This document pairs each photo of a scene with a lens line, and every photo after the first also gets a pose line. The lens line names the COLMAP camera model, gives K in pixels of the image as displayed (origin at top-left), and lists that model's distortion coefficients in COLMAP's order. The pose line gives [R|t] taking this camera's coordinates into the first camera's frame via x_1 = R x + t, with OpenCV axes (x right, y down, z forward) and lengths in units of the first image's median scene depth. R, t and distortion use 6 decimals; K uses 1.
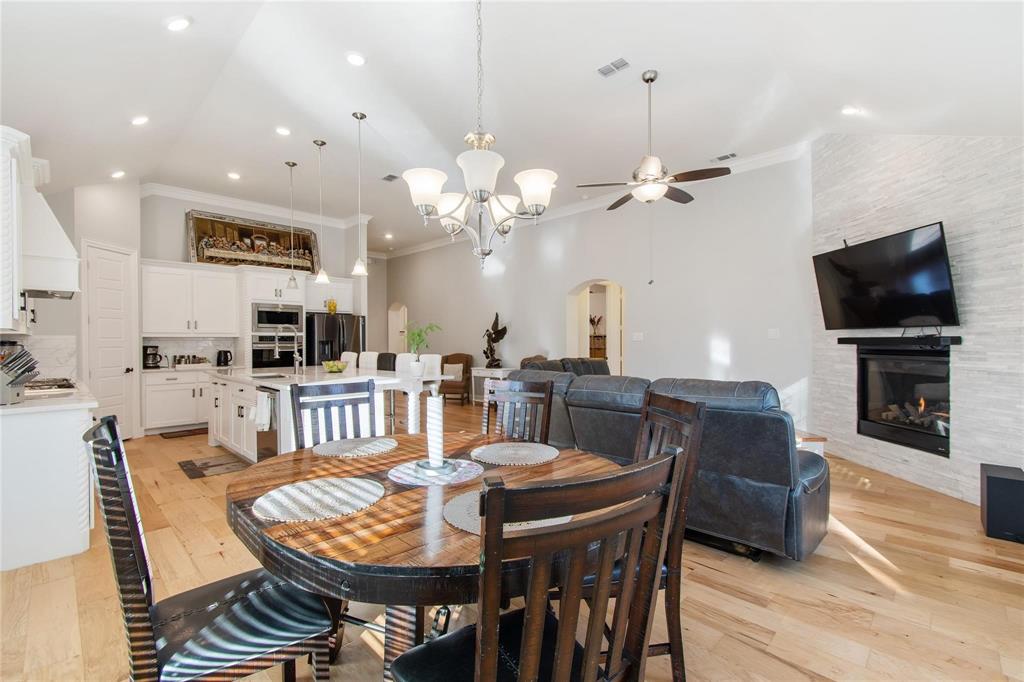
lens RADIAL K [[449.5, 0, 512.0], [0, 449.5, 341.0], [0, 0, 1]] dist [-0.002335, -0.001147]
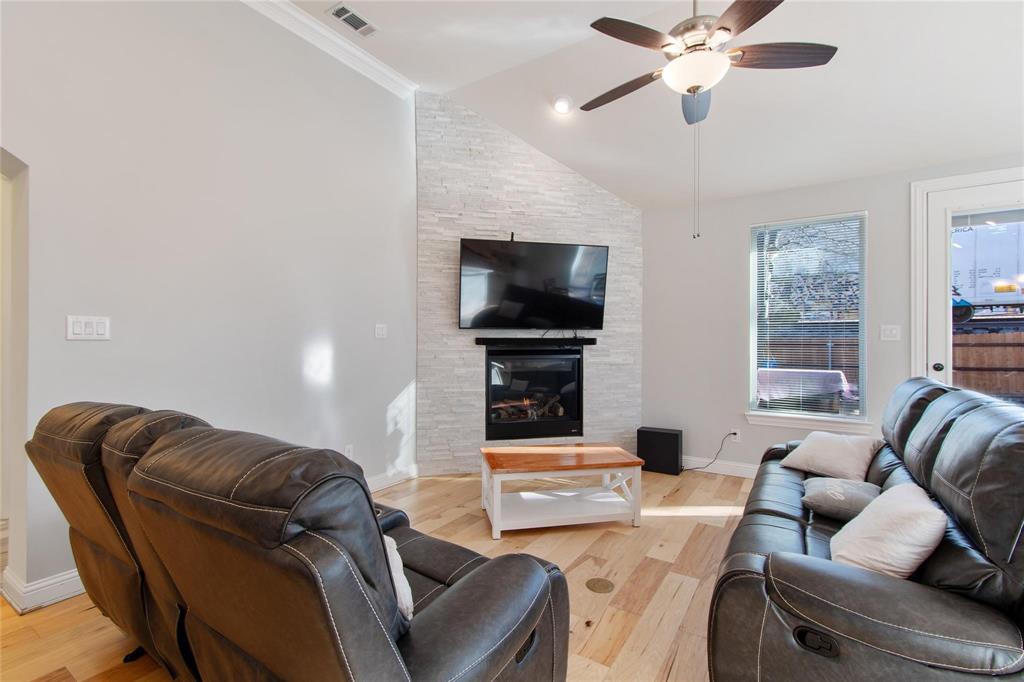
lens RADIAL K [[454.9, 0, 514.2], [0, 454.9, 343.6], [0, 0, 1]] dist [0.002875, 0.000298]
pose [[-0.203636, 0.001415, 0.979046, -0.183505], [0.001186, 0.999999, -0.001199, 0.005450], [-0.979046, 0.000917, -0.203637, 1.189193]]
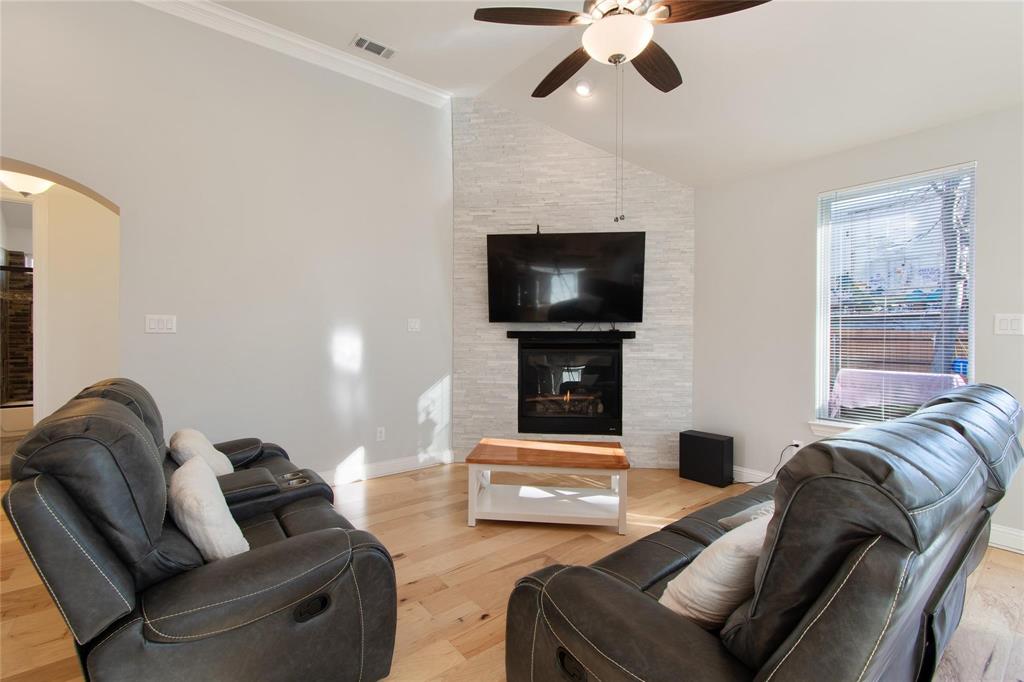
lens RADIAL K [[459.4, 0, 512.9], [0, 459.4, 338.7], [0, 0, 1]] dist [0.001141, 0.000159]
pose [[0.122387, -0.001562, 0.992481, -0.204639], [-0.002490, 0.999995, 0.001881, 0.006227], [-0.992479, -0.002701, 0.122383, 0.935180]]
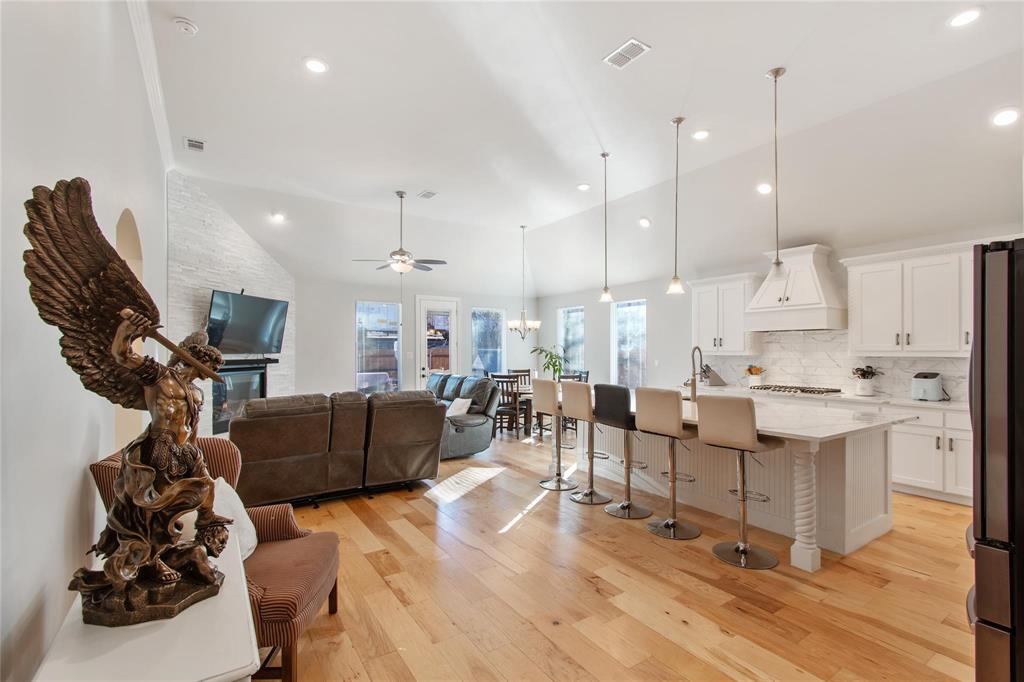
lens RADIAL K [[454.9, 0, 514.2], [0, 454.9, 343.6], [0, 0, 1]] dist [0.002875, 0.000298]
pose [[-0.979997, 0.008649, 0.198824, -0.353847], [0.005685, 0.999864, -0.015473, -0.031527], [-0.198931, -0.014034, -0.979913, 2.204693]]
